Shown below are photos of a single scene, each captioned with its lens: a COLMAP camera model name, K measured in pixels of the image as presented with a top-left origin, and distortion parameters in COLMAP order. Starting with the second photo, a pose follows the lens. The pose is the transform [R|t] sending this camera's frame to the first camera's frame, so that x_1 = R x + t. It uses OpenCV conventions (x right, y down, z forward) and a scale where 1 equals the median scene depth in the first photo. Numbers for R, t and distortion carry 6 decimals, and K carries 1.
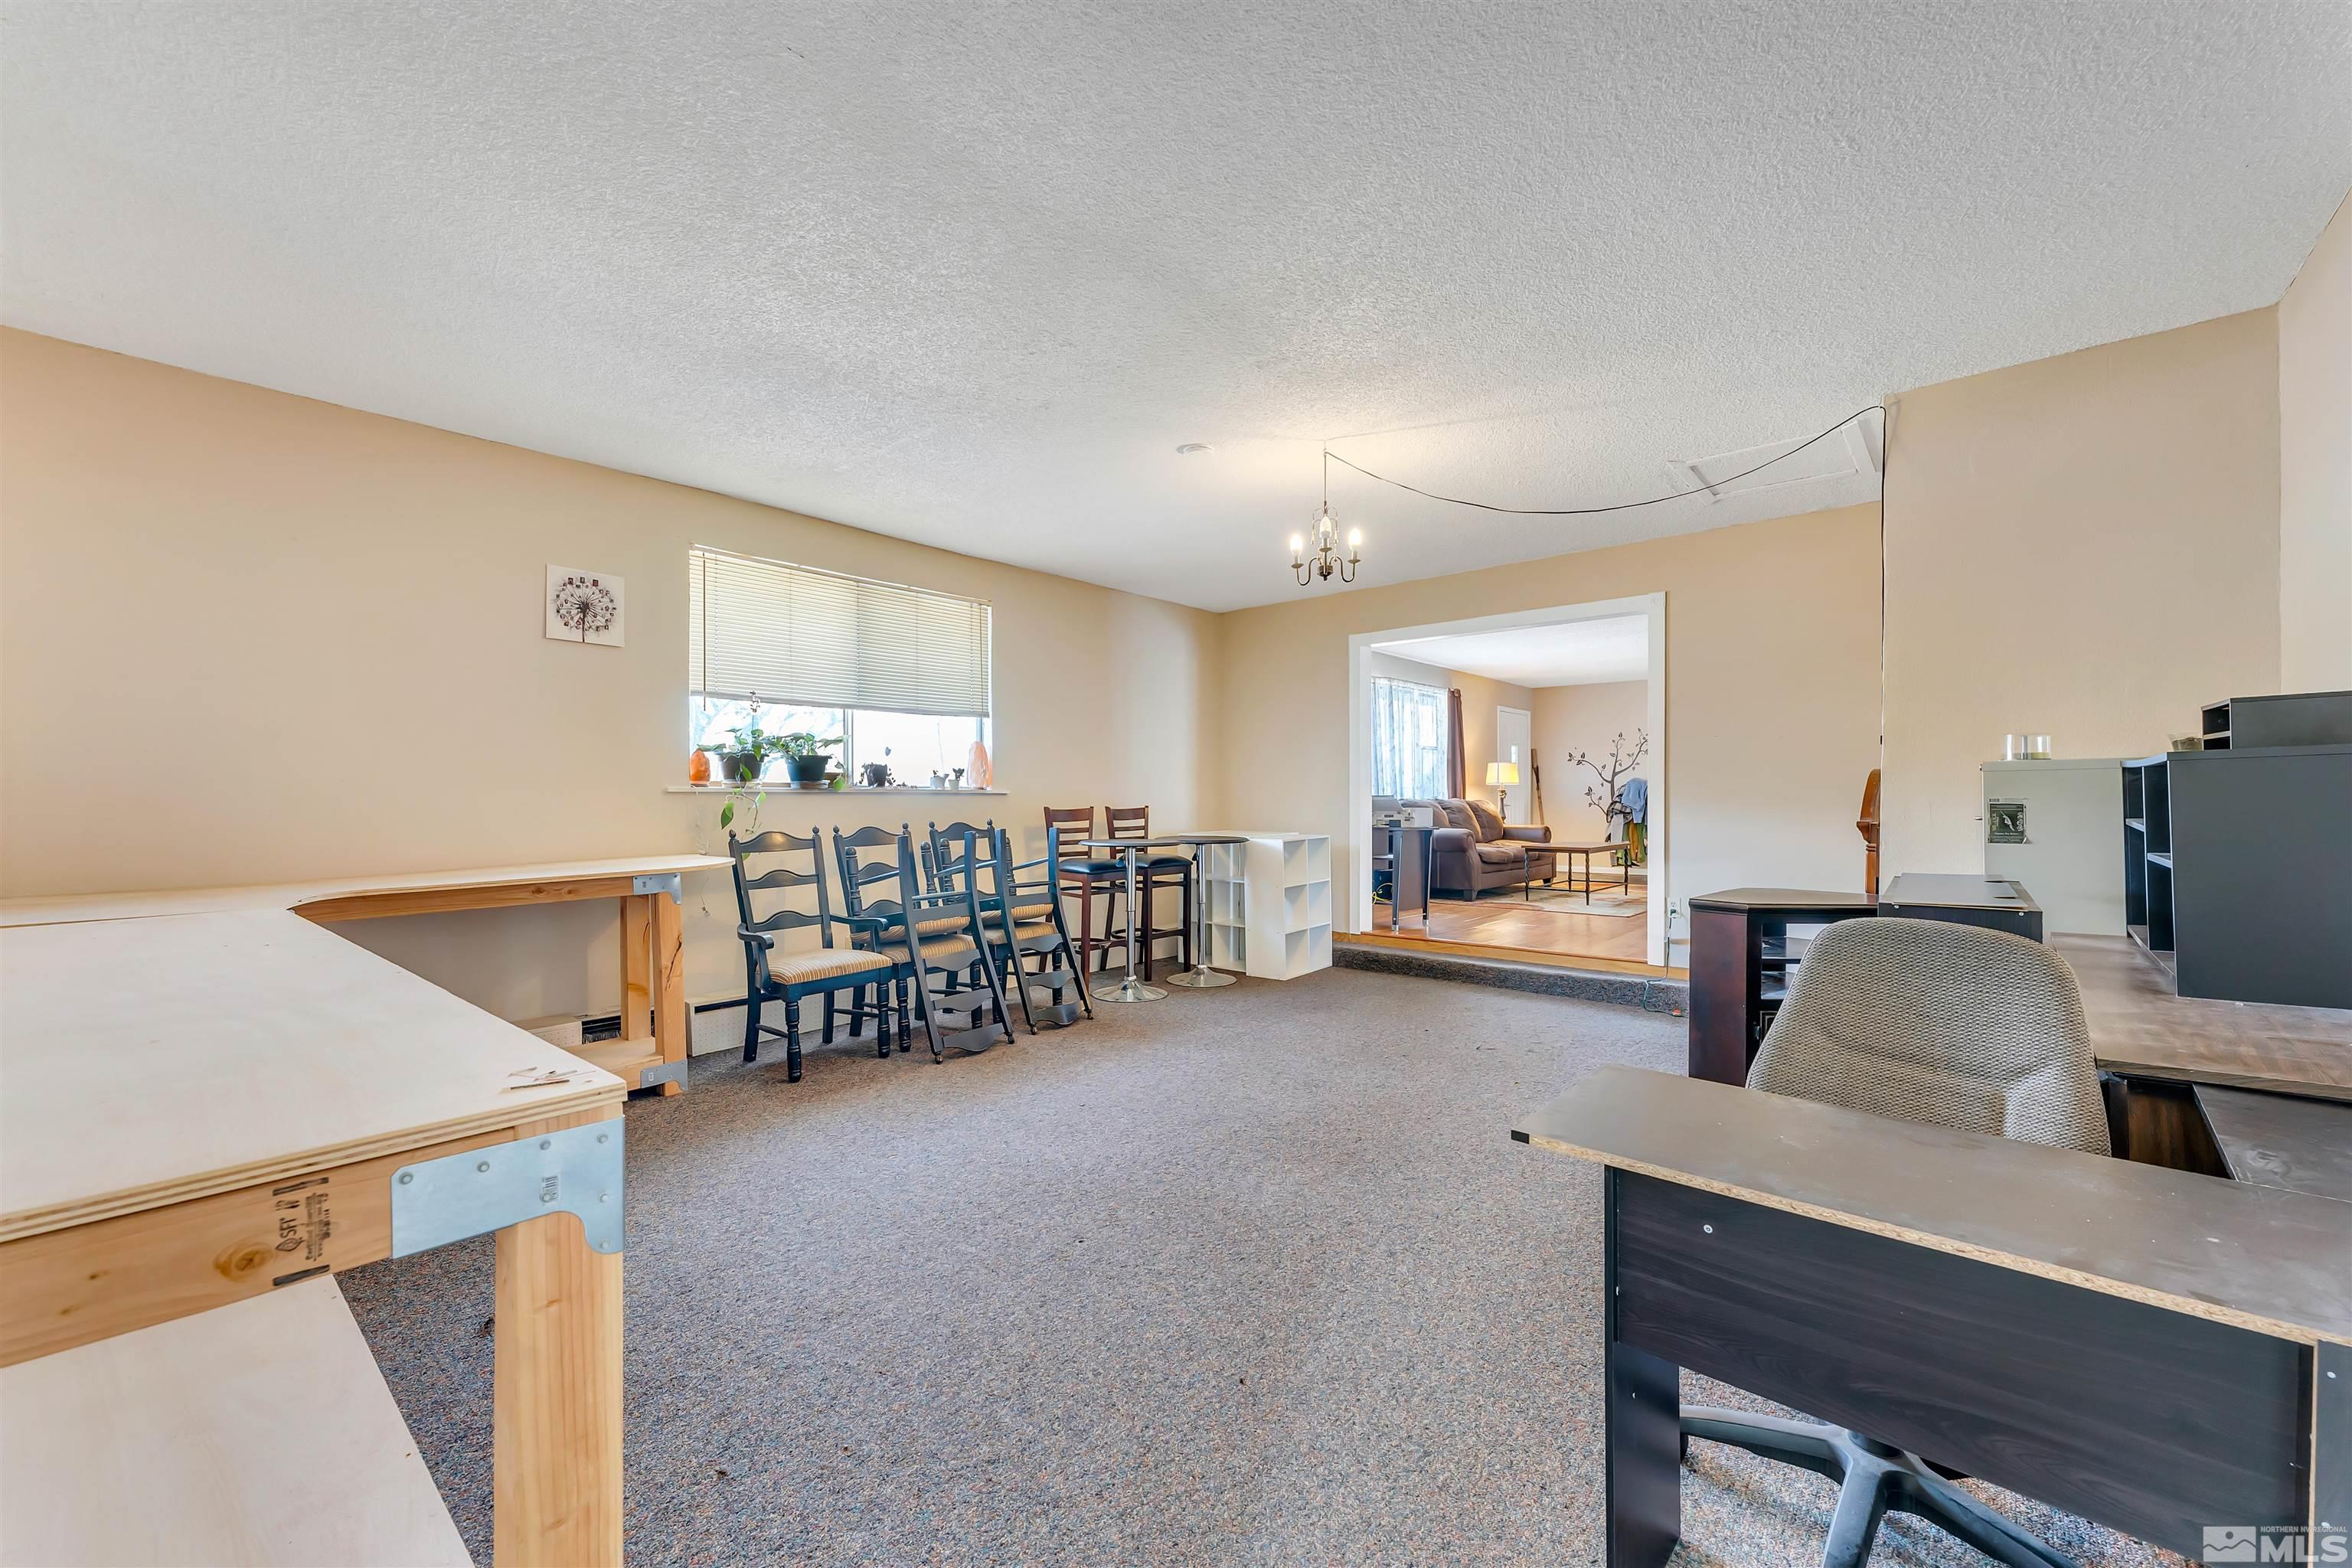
lens RADIAL K [[948.3, 0, 1167.6], [0, 948.3, 792.2], [0, 0, 1]] dist [0.001324, 0.000589]
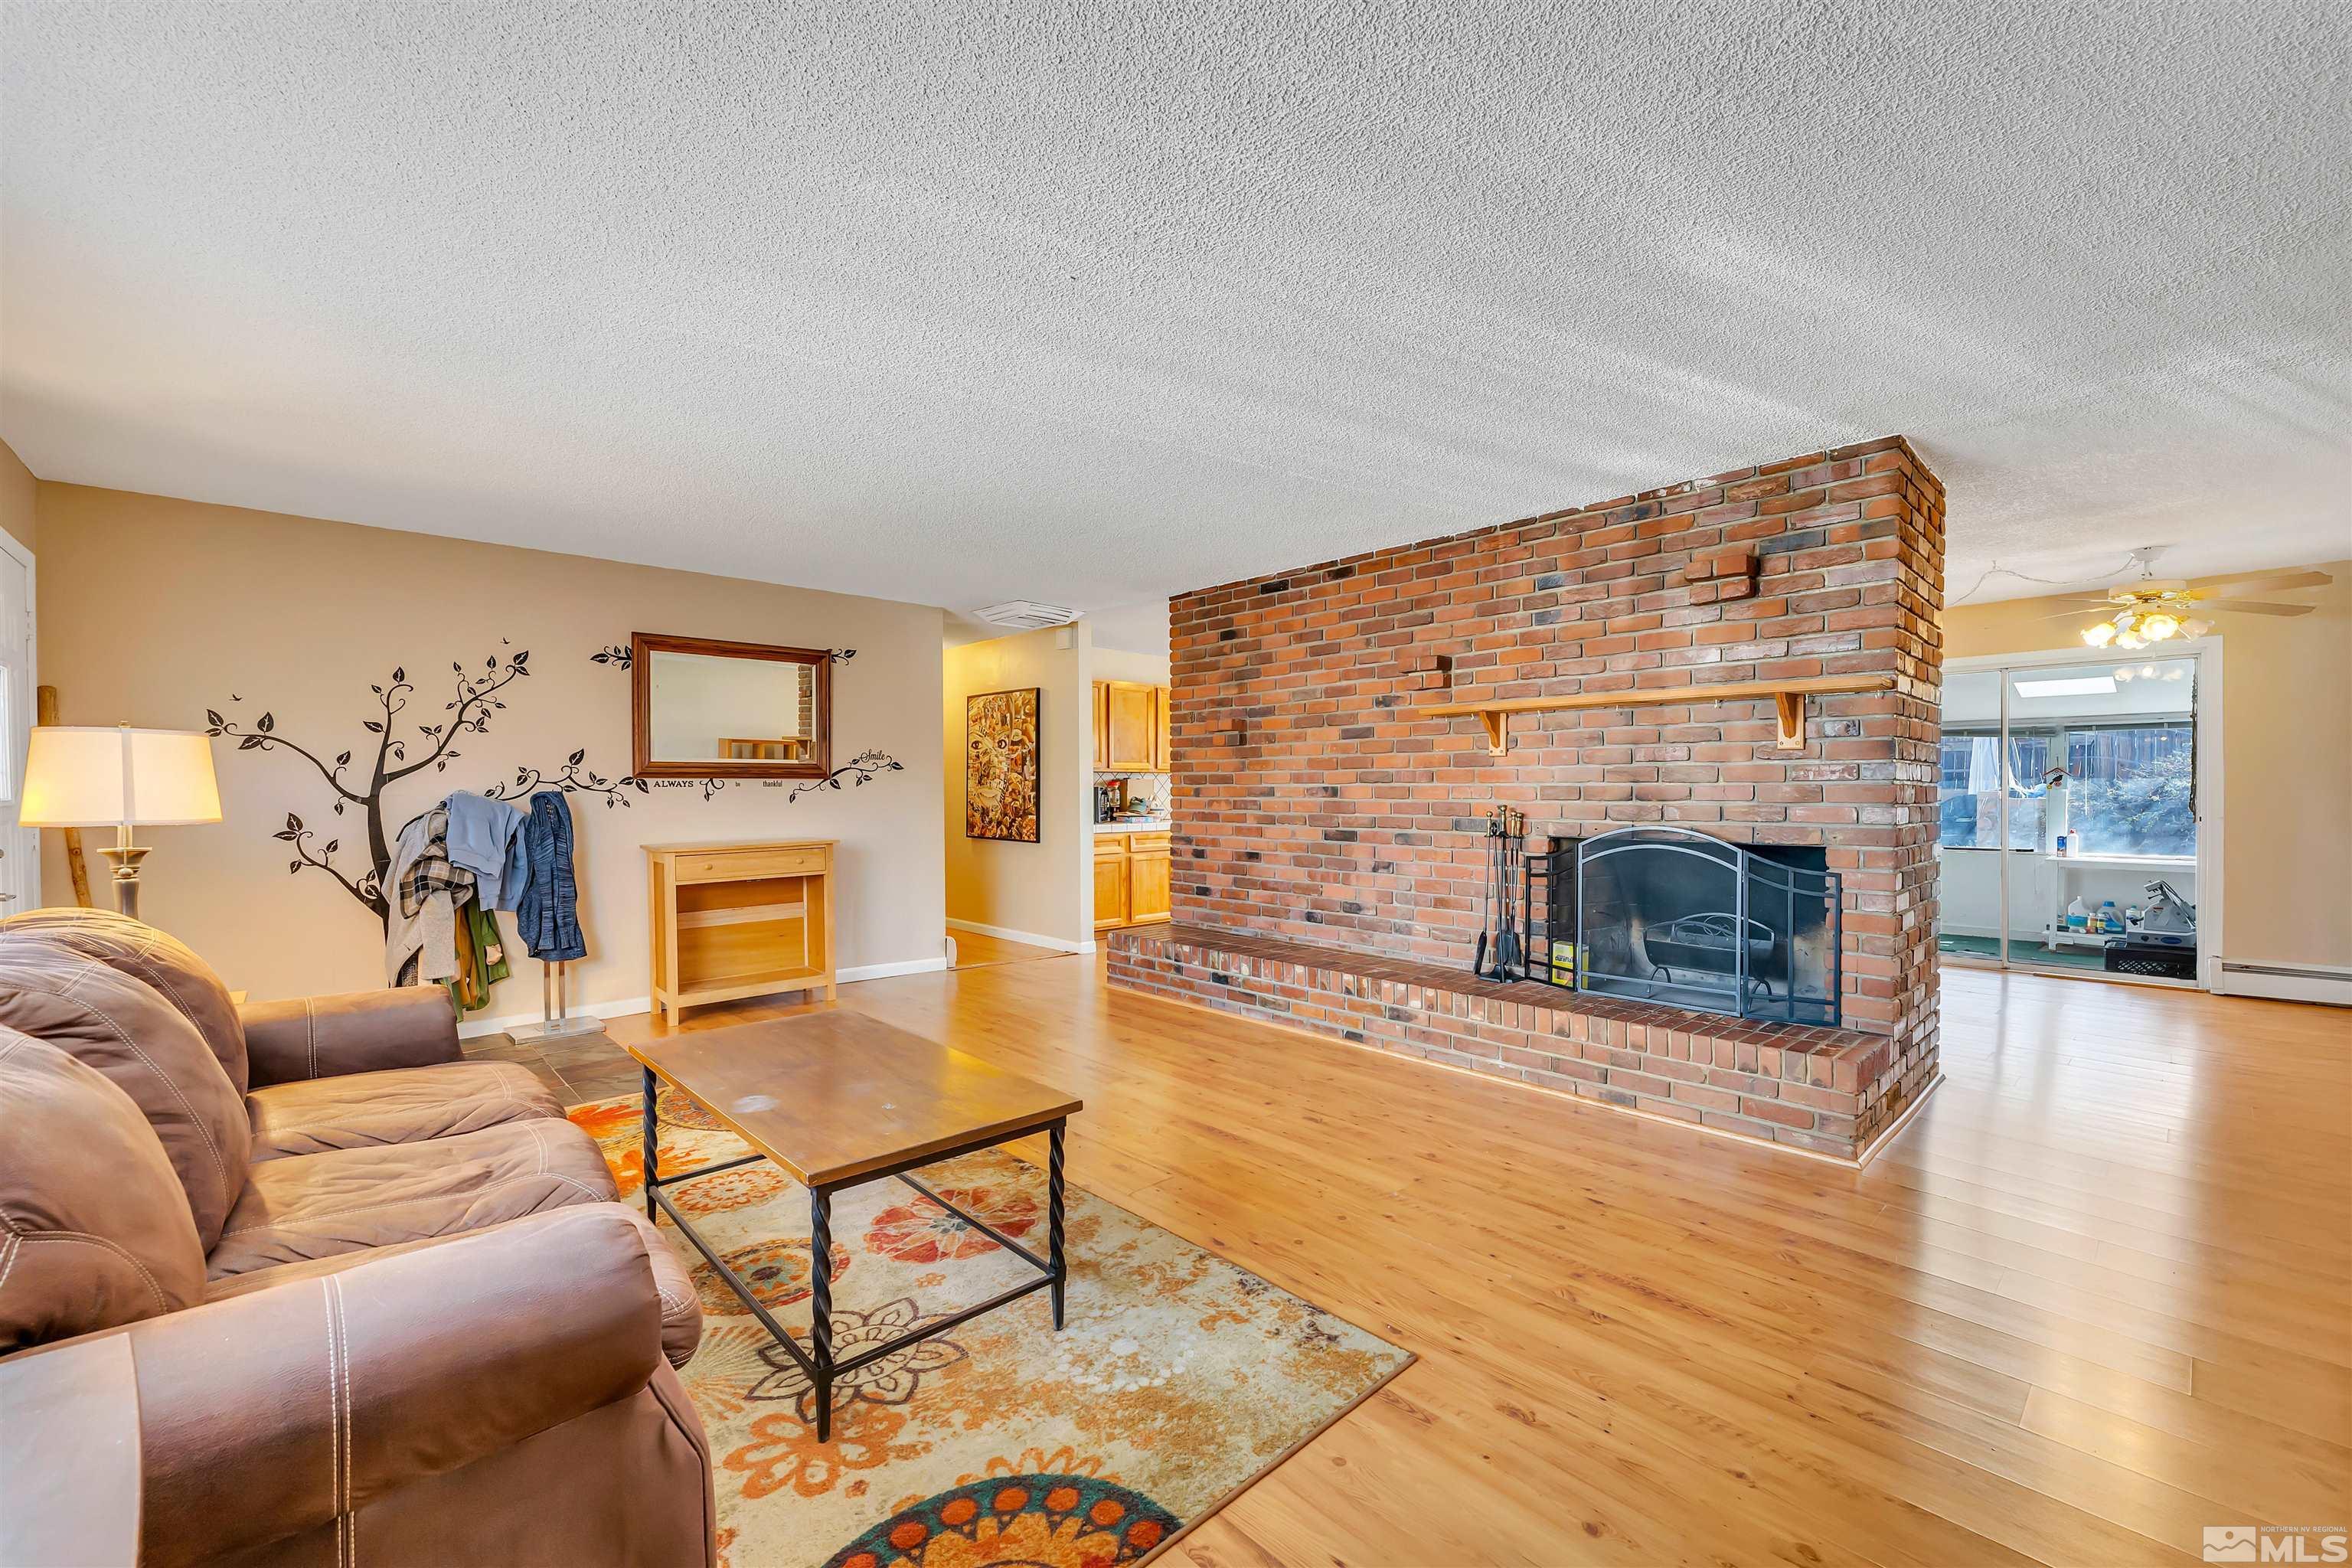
lens RADIAL K [[948.3, 0, 1173.1], [0, 948.3, 803.8], [0, 0, 1]] dist [0.001324, 0.000589]
pose [[0.100622, -0.014205, 0.994823, 0.138352], [-0.006281, 0.999869, 0.014912, -0.016858], [-0.994905, -0.007749, 0.100520, 0.660880]]
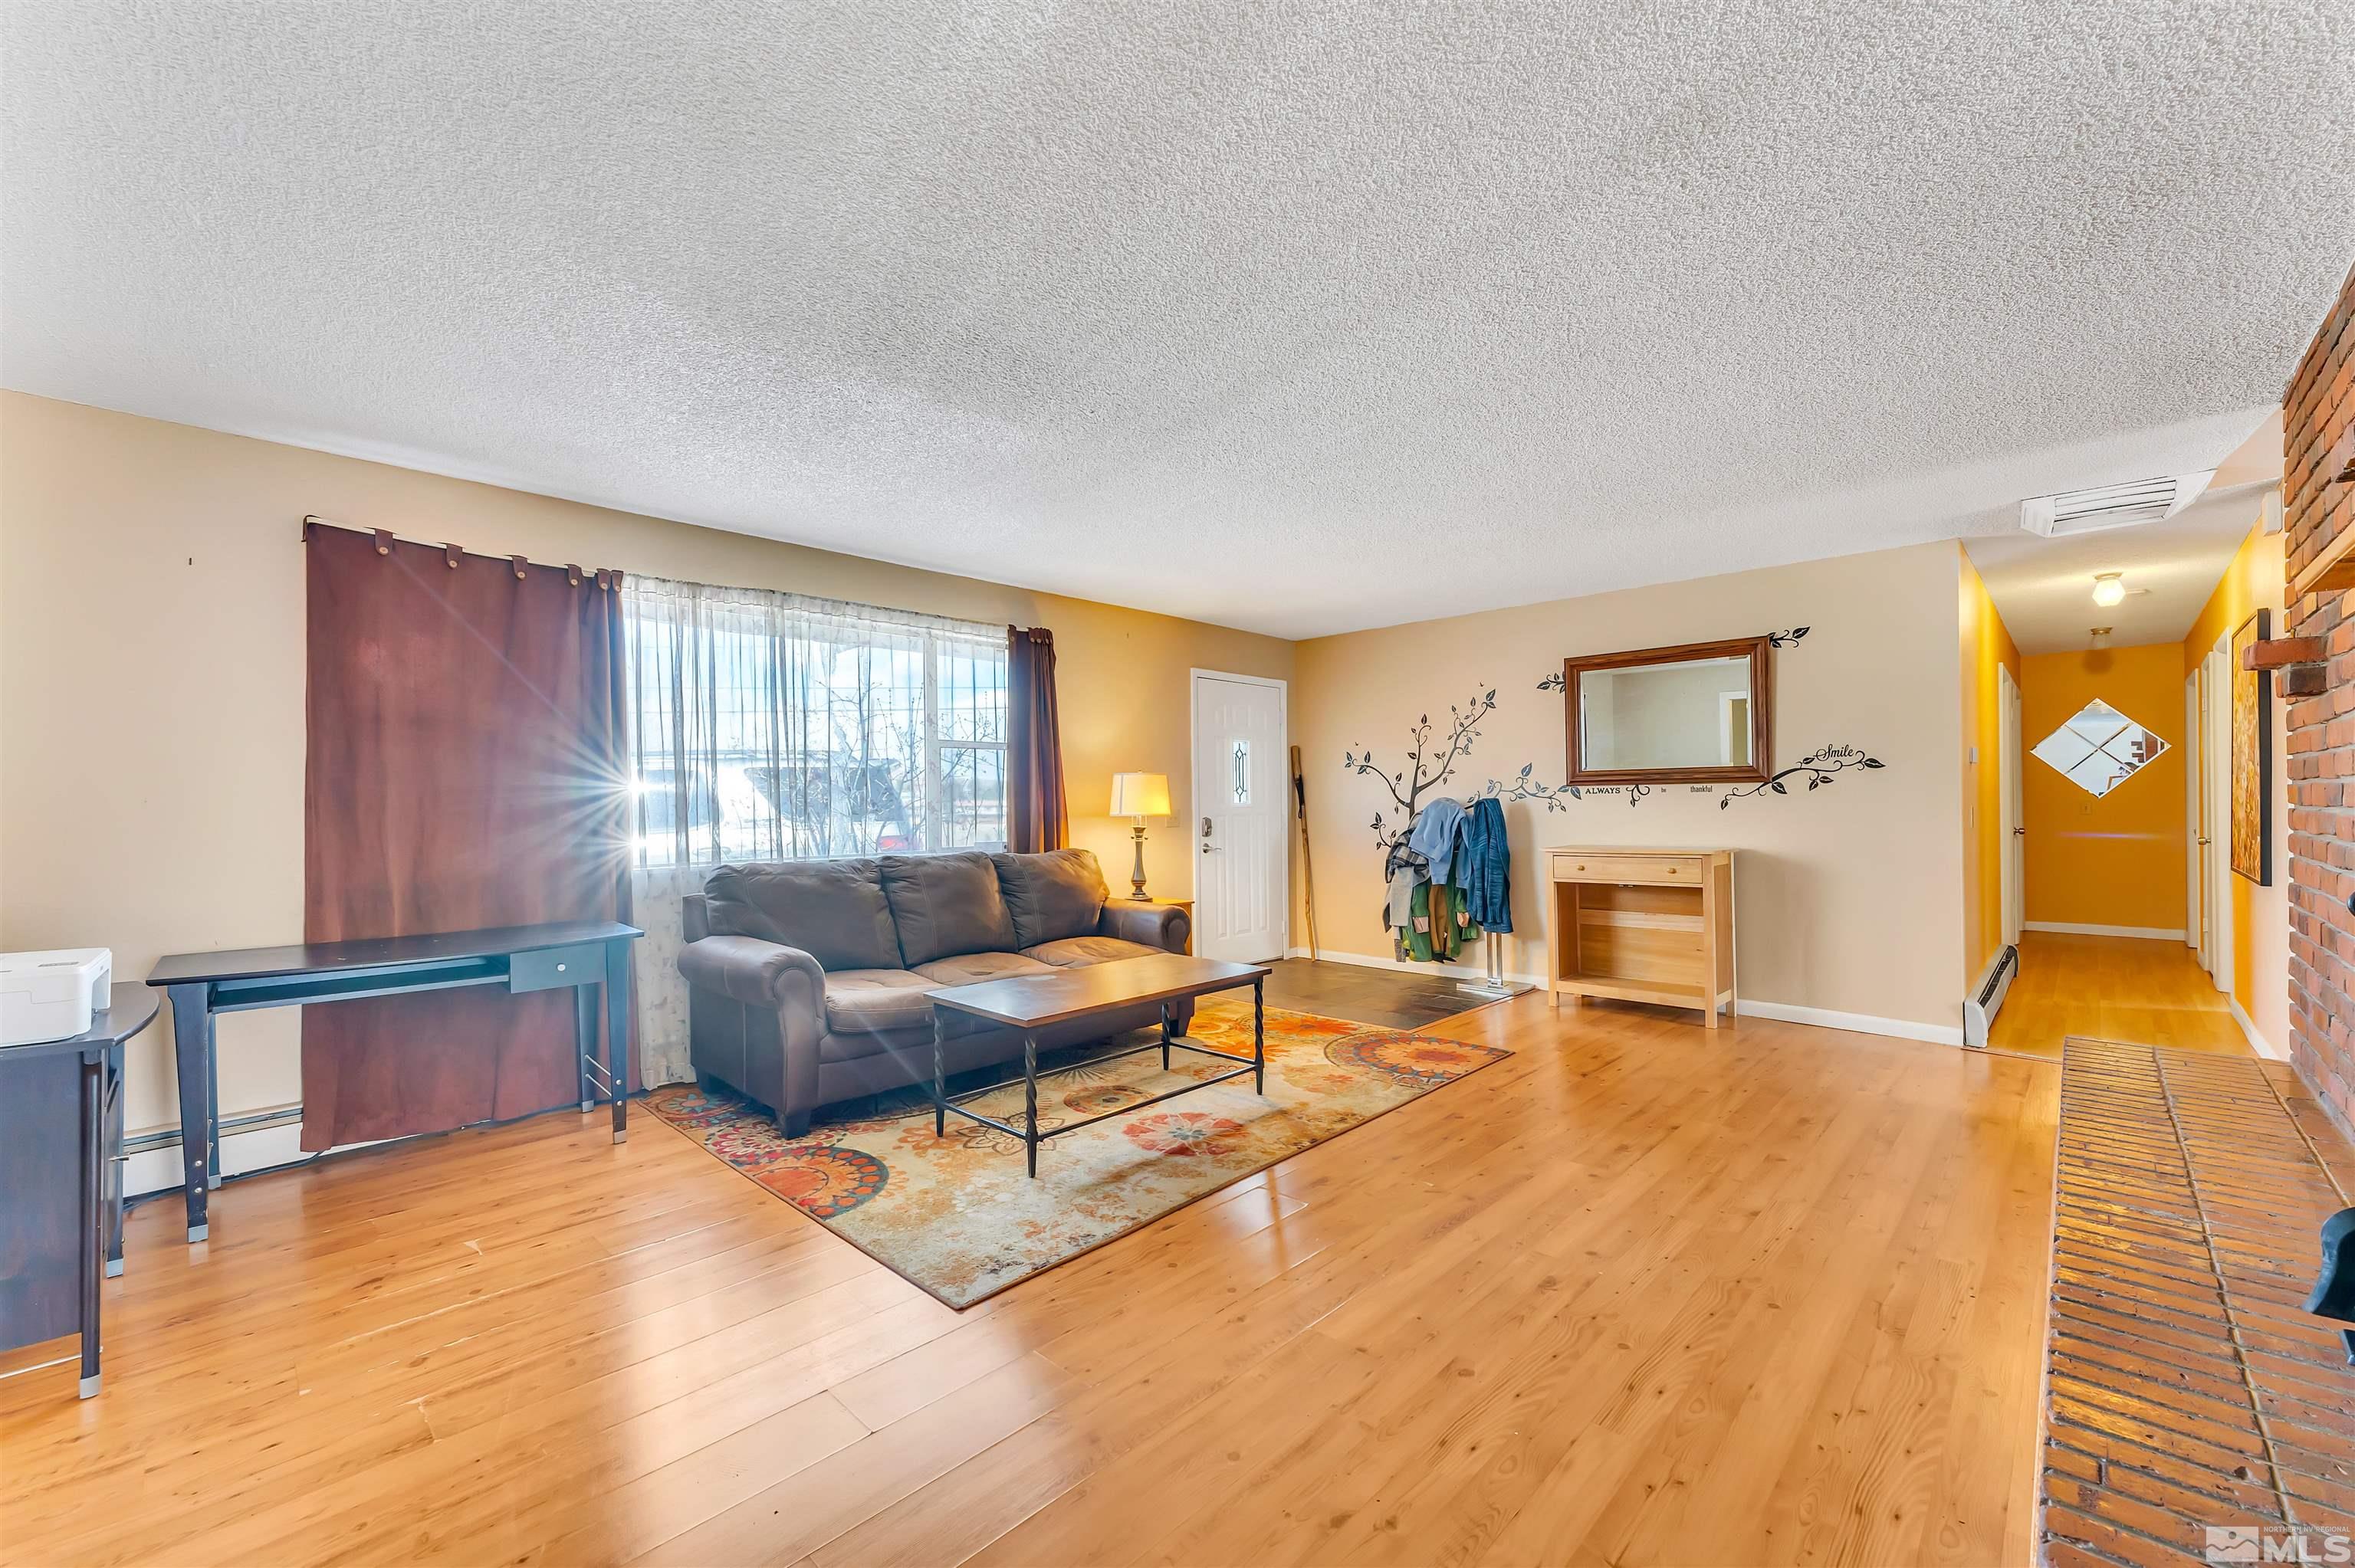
lens RADIAL K [[949.3, 0, 1176.9], [0, 949.3, 797.5], [0, 0, 1]] dist [0.001324, 0.000589]
pose [[0.999016, -0.007813, -0.043648, 0.358621], [0.007989, 0.999961, 0.003857, -0.018231], [0.043616, -0.004202, 0.999040, 0.450564]]
